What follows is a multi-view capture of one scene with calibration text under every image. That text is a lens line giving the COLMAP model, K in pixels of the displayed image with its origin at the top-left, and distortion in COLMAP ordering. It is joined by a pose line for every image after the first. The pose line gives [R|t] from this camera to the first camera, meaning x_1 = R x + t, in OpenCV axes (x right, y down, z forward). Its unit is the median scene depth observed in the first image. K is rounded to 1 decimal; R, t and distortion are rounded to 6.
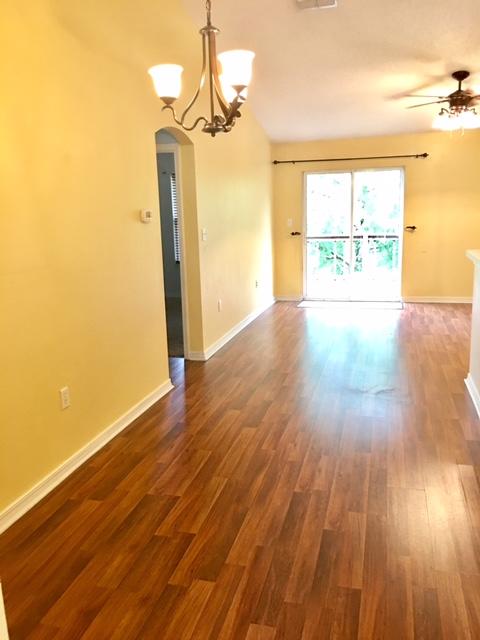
lens RADIAL K [[546.8, 0, 239.1], [0, 546.8, 316.3], [0, 0, 1]] dist [0.091066, -0.131560]
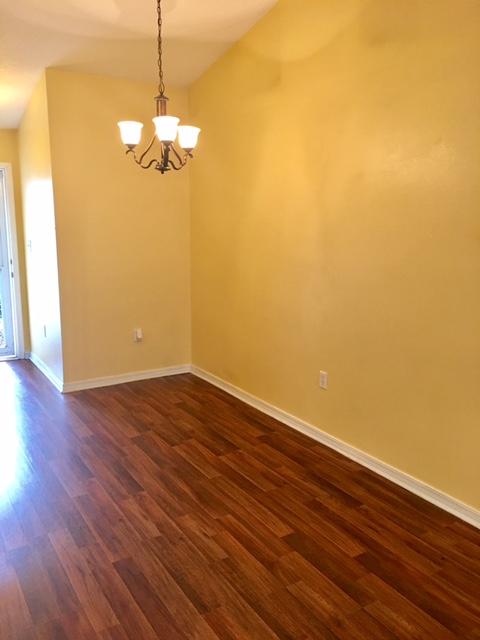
lens RADIAL K [[546.8, 0, 239.1], [0, 546.8, 316.3], [0, 0, 1]] dist [0.091066, -0.131560]
pose [[-0.686727, 0.151406, -0.710973, 0.657564], [-0.126589, 0.938214, 0.322070, -0.354325], [0.715808, 0.311176, -0.625131, 1.626792]]
